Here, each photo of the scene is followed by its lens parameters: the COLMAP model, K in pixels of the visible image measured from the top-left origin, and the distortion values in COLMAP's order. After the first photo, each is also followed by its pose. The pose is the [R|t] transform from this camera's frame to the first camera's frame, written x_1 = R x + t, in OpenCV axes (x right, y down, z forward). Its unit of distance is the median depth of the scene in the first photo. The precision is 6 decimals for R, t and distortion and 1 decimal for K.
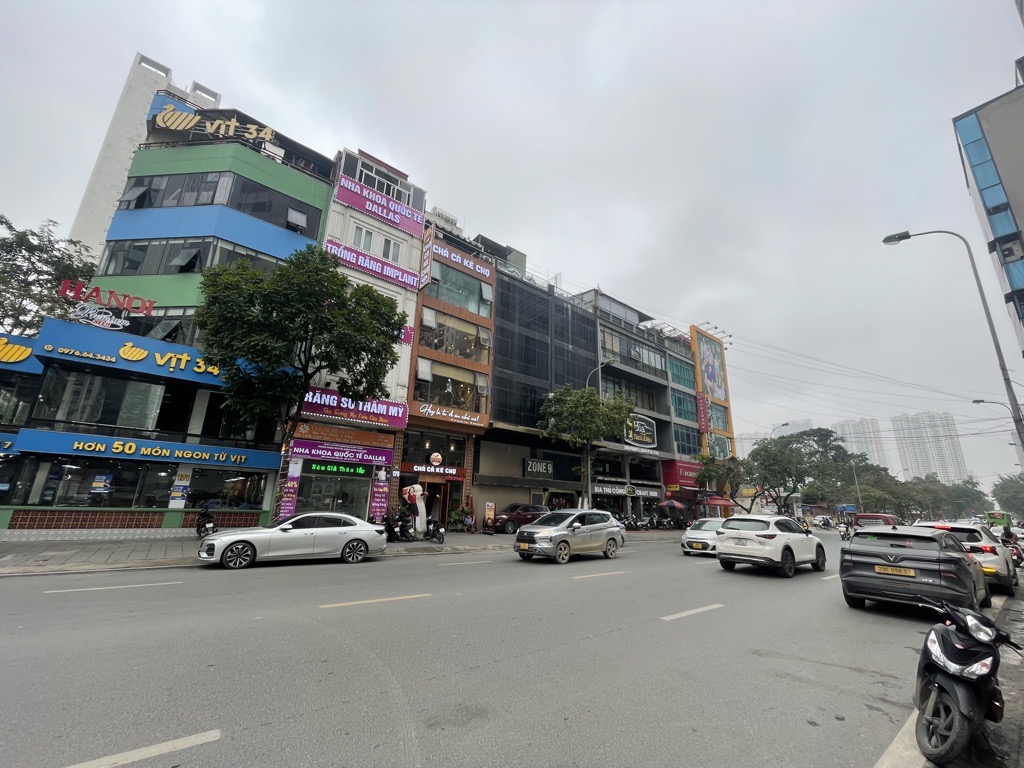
lens RADIAL K [[413.9, 0, 509.1], [0, 413.9, 390.7], [0, 0, 1]] dist [0.000371, -0.000260]
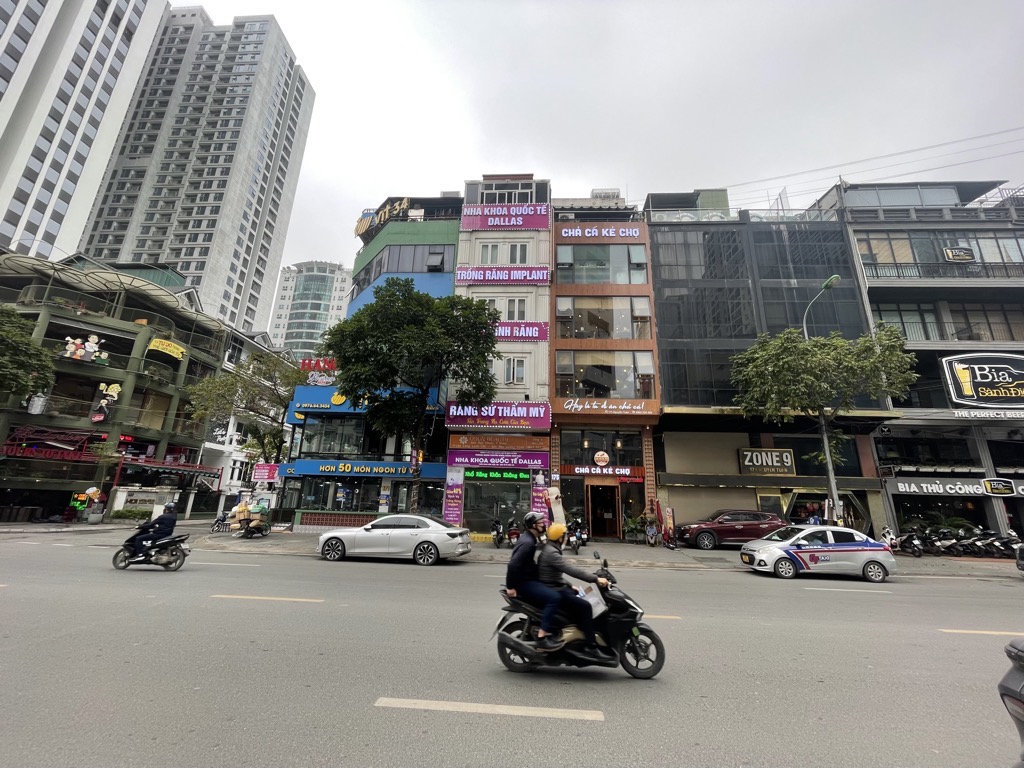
lens RADIAL K [[413.9, 0, 509.1], [0, 413.9, 390.7], [0, 0, 1]] dist [0.000371, -0.000260]
pose [[0.741684, -0.188687, -0.643663, 0.299004], [0.173175, 0.980951, -0.088013, 0.073796], [0.648008, -0.046189, 0.760231, 0.229902]]
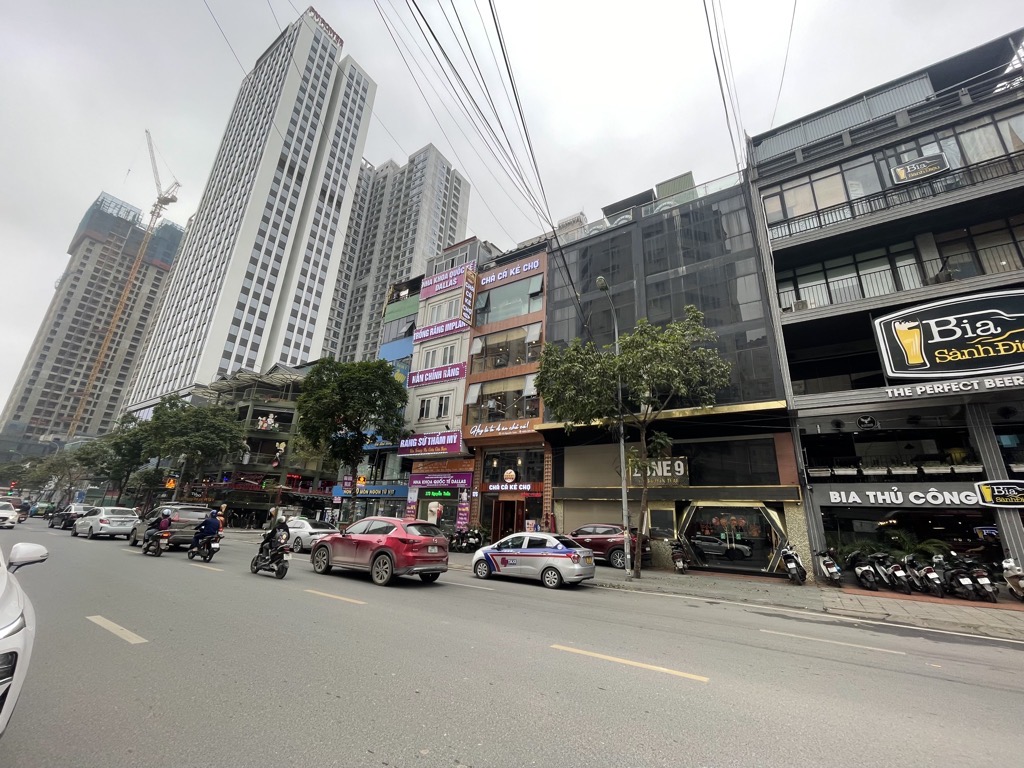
lens RADIAL K [[413.9, 0, 509.1], [0, 413.9, 390.7], [0, 0, 1]] dist [0.000371, -0.000260]
pose [[0.305026, -0.307713, -0.901261, 0.835160], [0.217732, 0.943829, -0.248556, 0.238981], [0.927120, -0.120417, 0.354891, 0.746432]]
